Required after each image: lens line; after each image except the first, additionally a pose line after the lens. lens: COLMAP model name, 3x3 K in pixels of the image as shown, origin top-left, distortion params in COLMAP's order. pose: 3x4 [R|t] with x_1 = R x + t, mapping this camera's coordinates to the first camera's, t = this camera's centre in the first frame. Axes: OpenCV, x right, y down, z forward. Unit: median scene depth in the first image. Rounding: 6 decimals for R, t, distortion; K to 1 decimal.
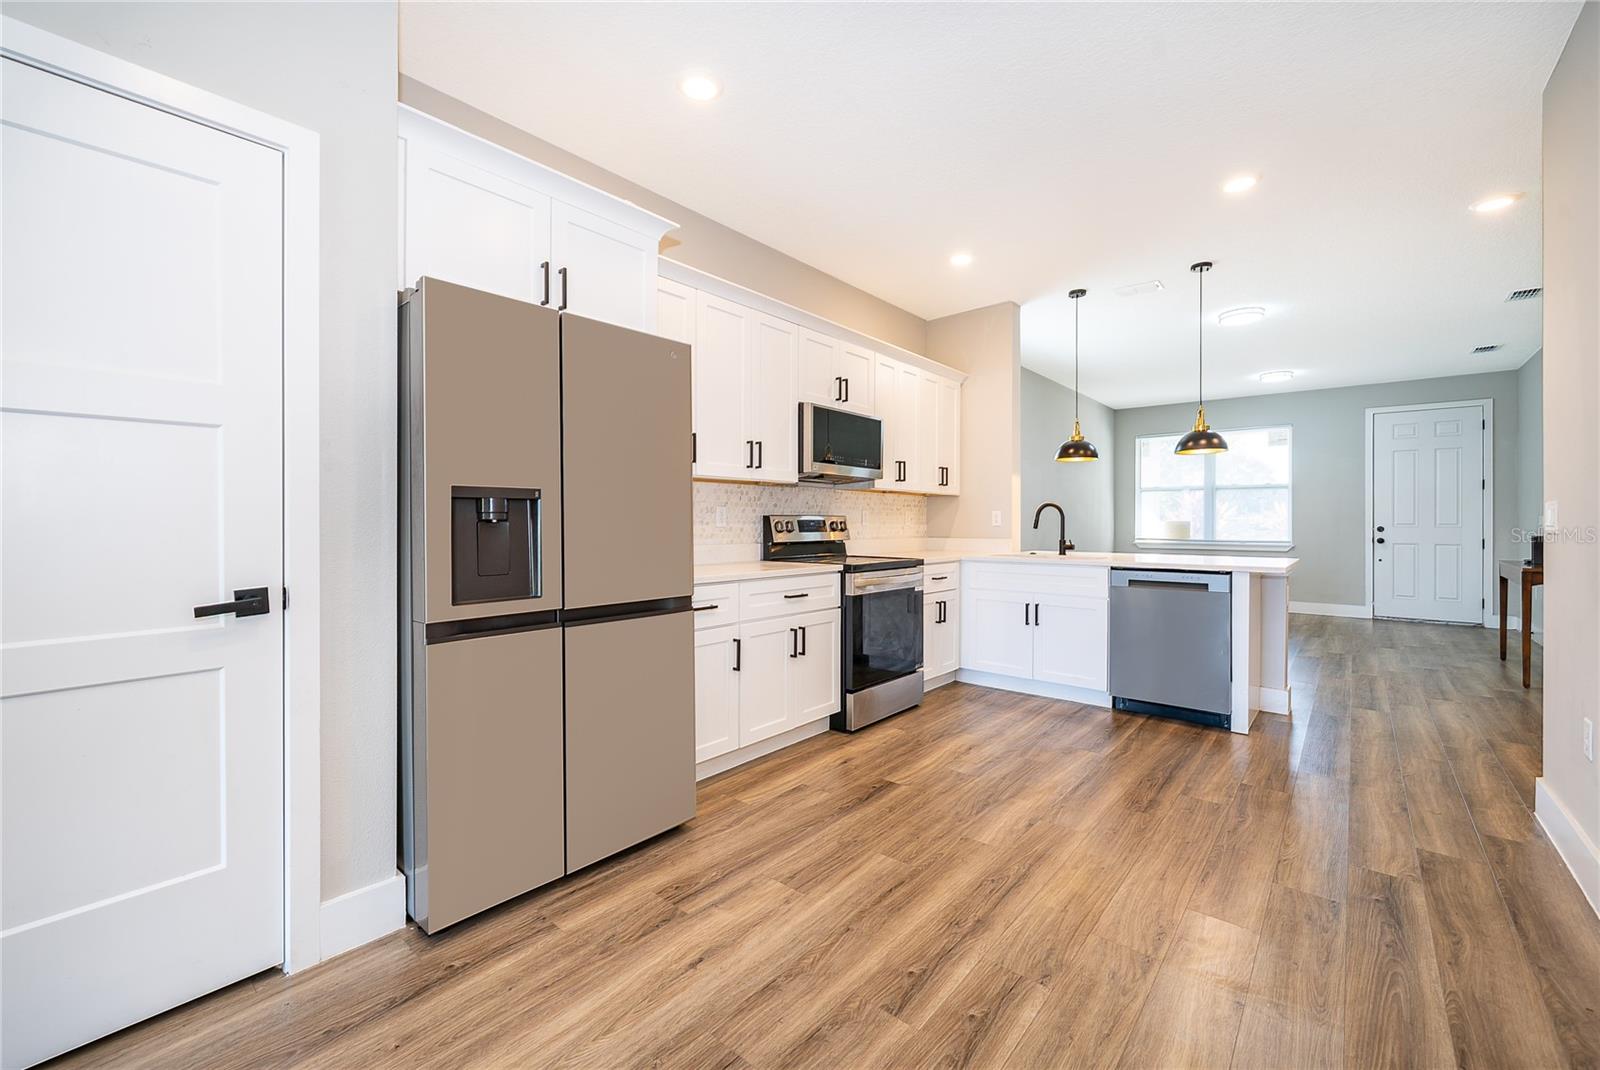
lens RADIAL K [[653.8, 0, 796.2], [0, 653.8, 519.8], [0, 0, 1]] dist [0.001089, 0.000001]
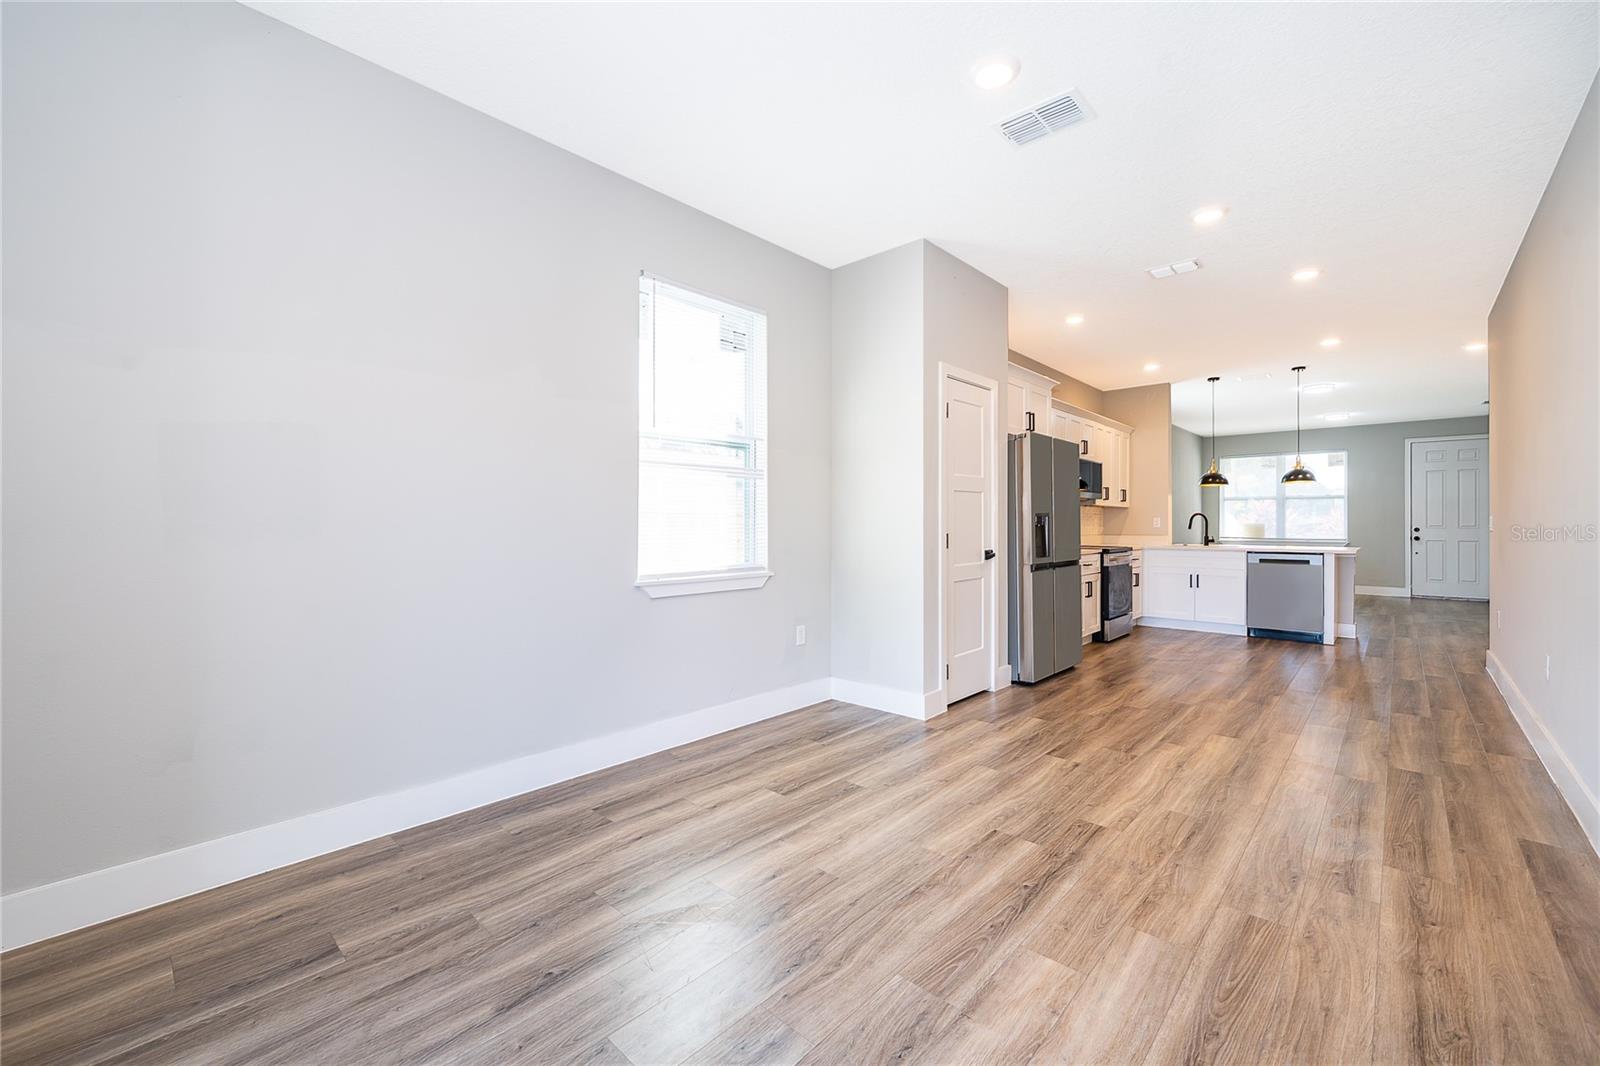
lens RADIAL K [[645.8, 0, 798.3], [0, 645.8, 526.8], [0, 0, 1]] dist [-0.001271, -0.000008]
pose [[0.999148, -0.001319, -0.041245, -0.606940], [0.001629, 0.999971, 0.007482, -0.006803], [0.041234, -0.007542, 0.999121, -0.710225]]
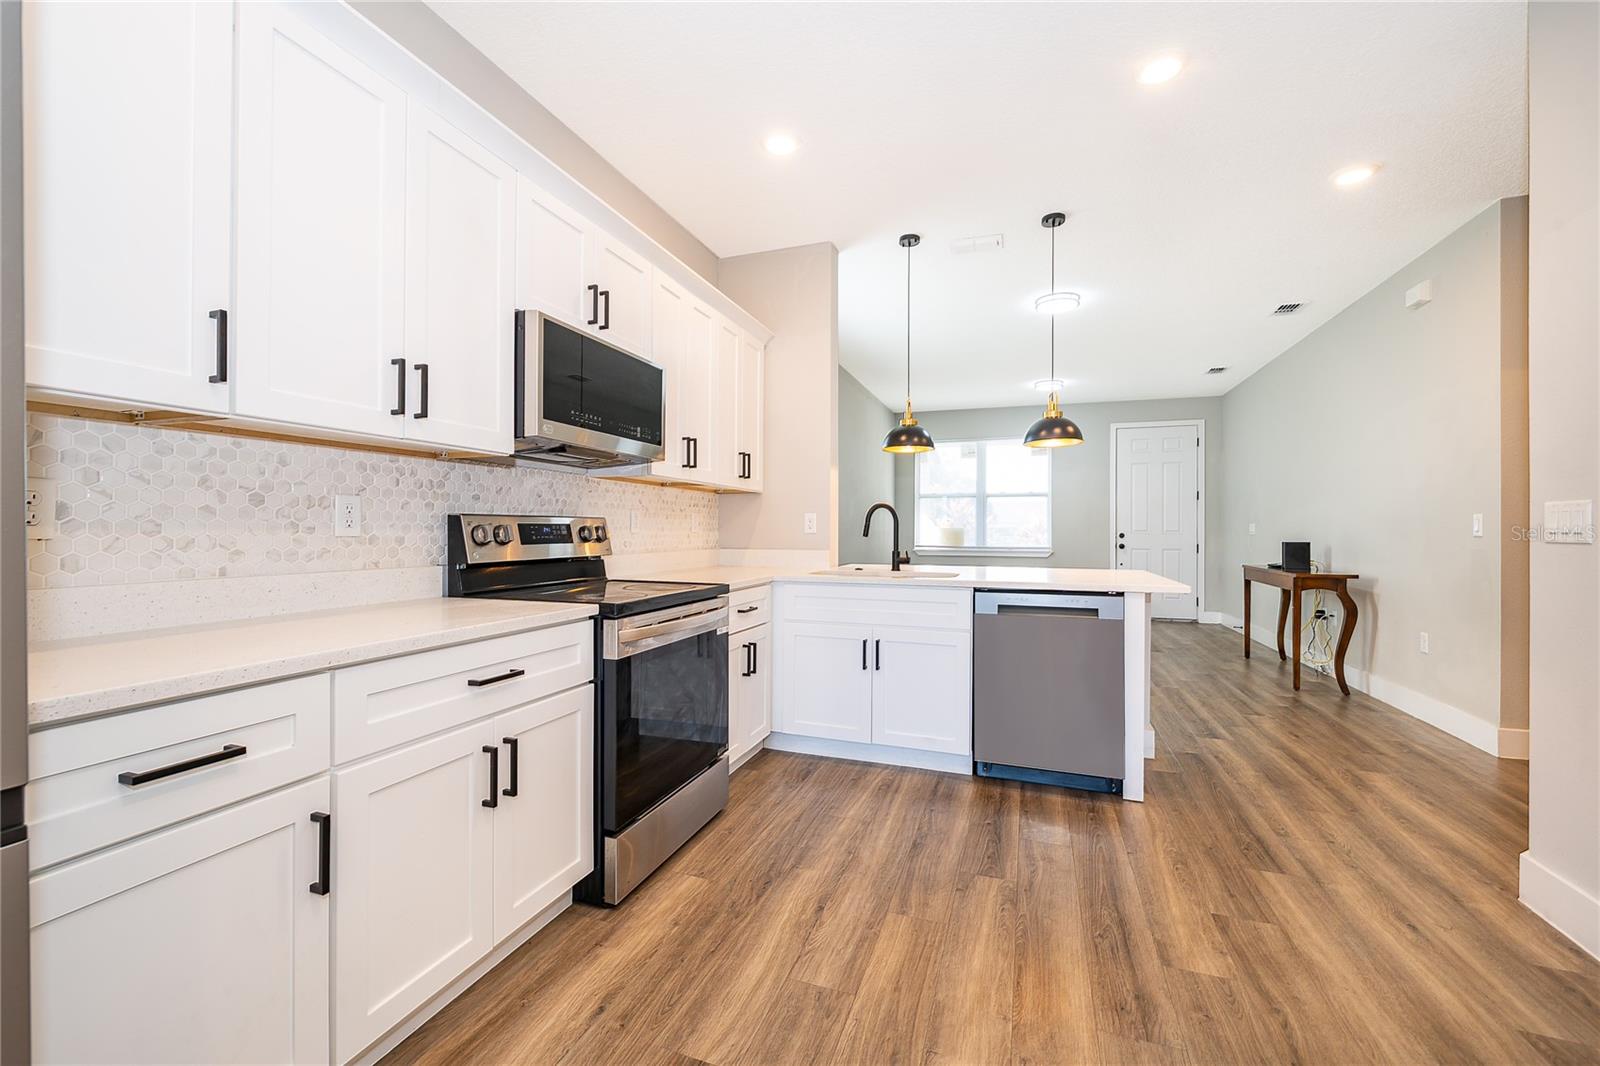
lens RADIAL K [[645.8, 0, 798.3], [0, 645.8, 526.8], [0, 0, 1]] dist [-0.001271, -0.000008]
pose [[0.935213, 0.002086, 0.354079, 0.032288], [-0.002143, 0.999998, -0.000233, 0.002802], [-0.354078, -0.000541, 0.935216, 0.380473]]
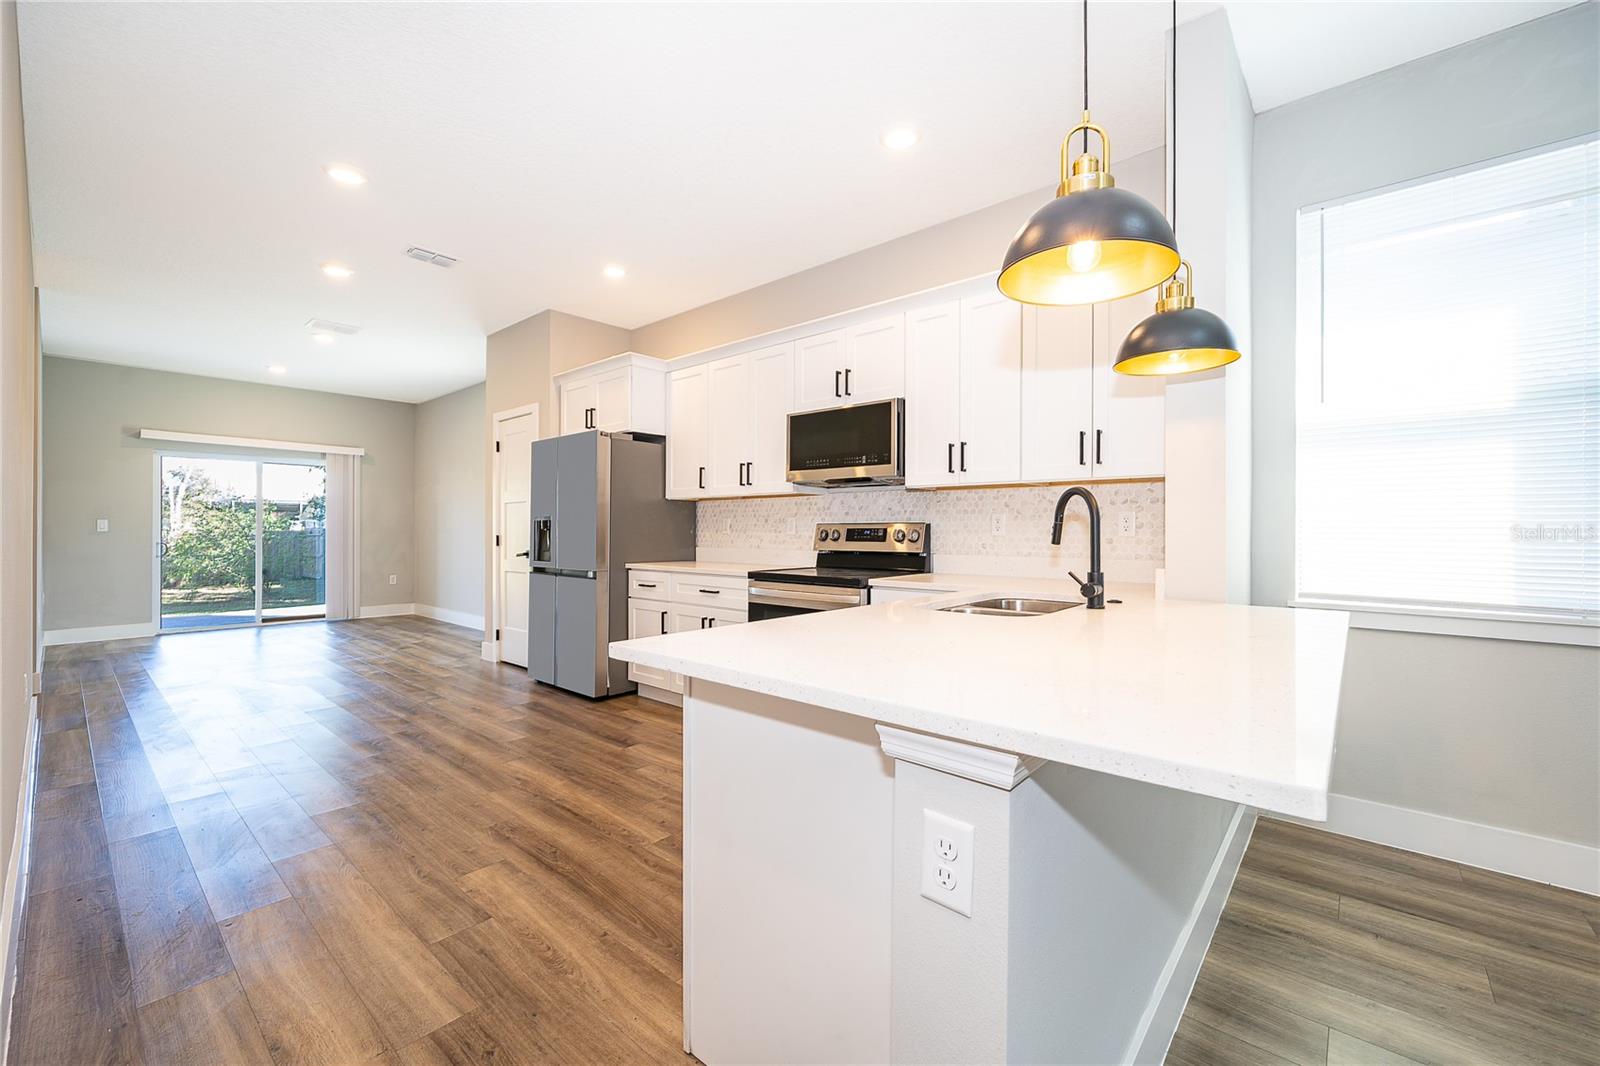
lens RADIAL K [[651.2, 0, 796.0], [0, 651.2, 526.9], [0, 0, 1]] dist [-0.000424, 0.000077]
pose [[-0.012375, -0.007868, -0.999892, 0.971906], [0.001324, 0.999968, -0.007885, 0.005549], [0.999923, -0.001421, -0.012364, 0.952005]]
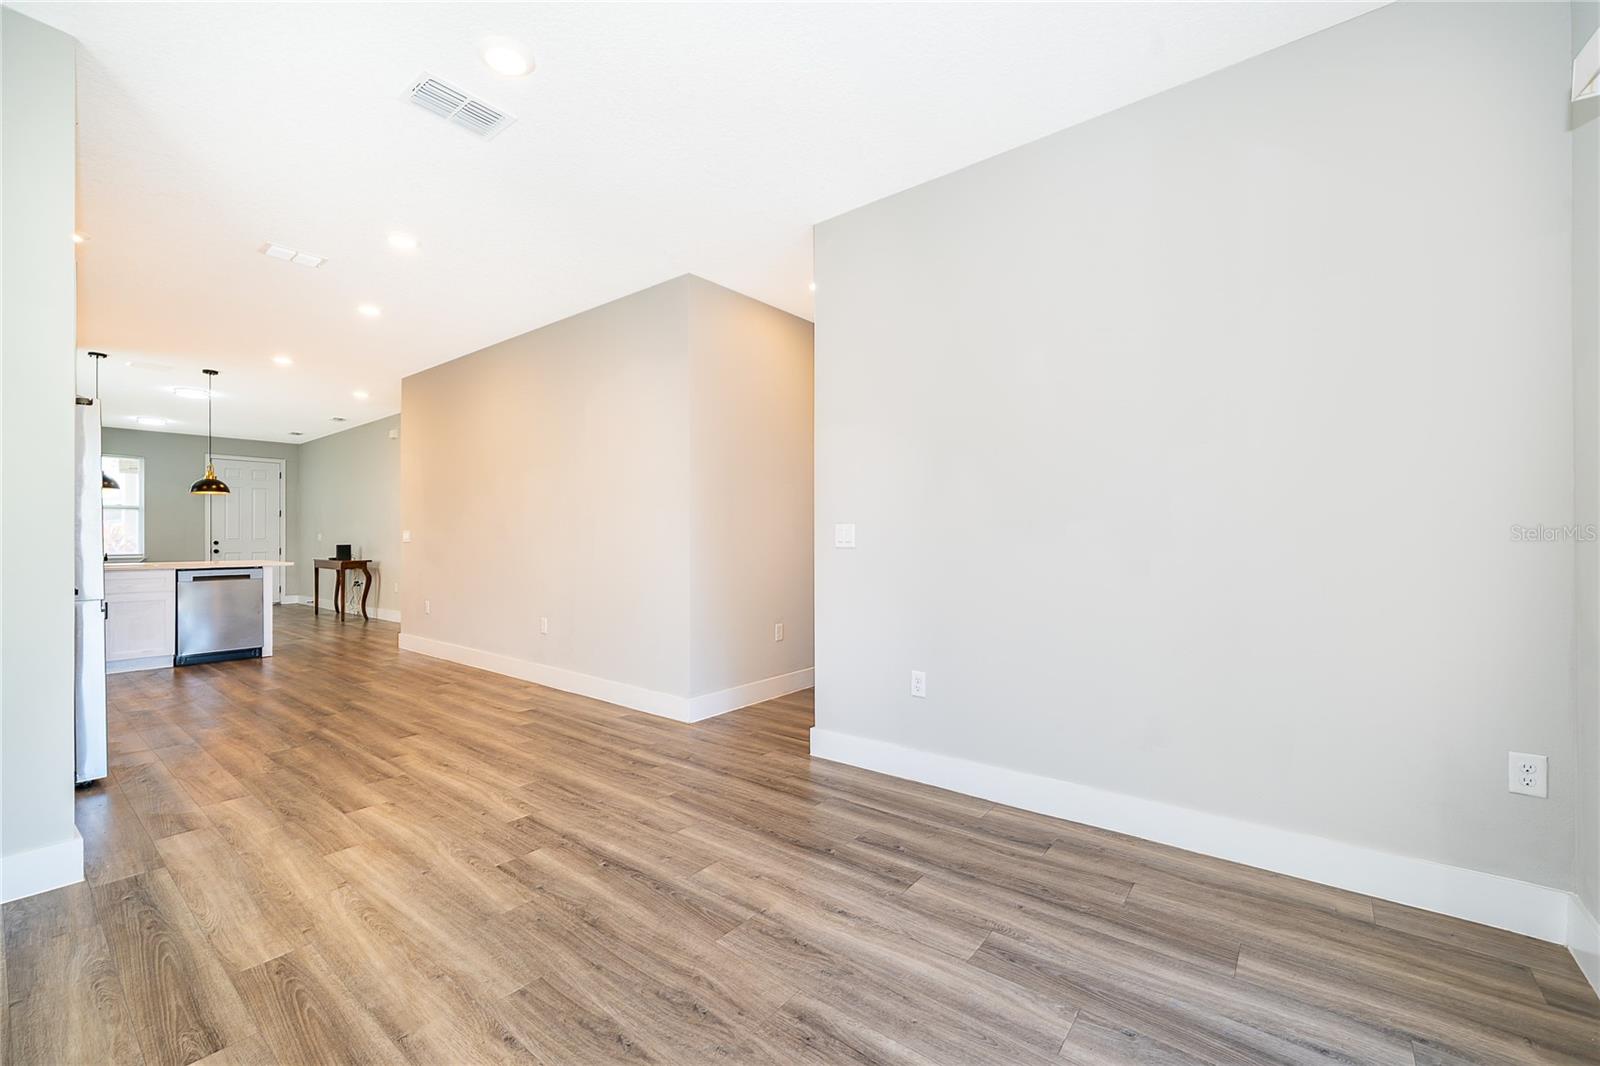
lens RADIAL K [[657.1, 0, 790.9], [0, 657.1, 538.6], [0, 0, 1]] dist [0.000089, 0.000175]
pose [[-0.025111, -0.005353, 0.999670, -1.025232], [-0.001539, 0.999985, 0.005316, -0.006930], [-0.999683, -0.001405, -0.025119, -0.341684]]
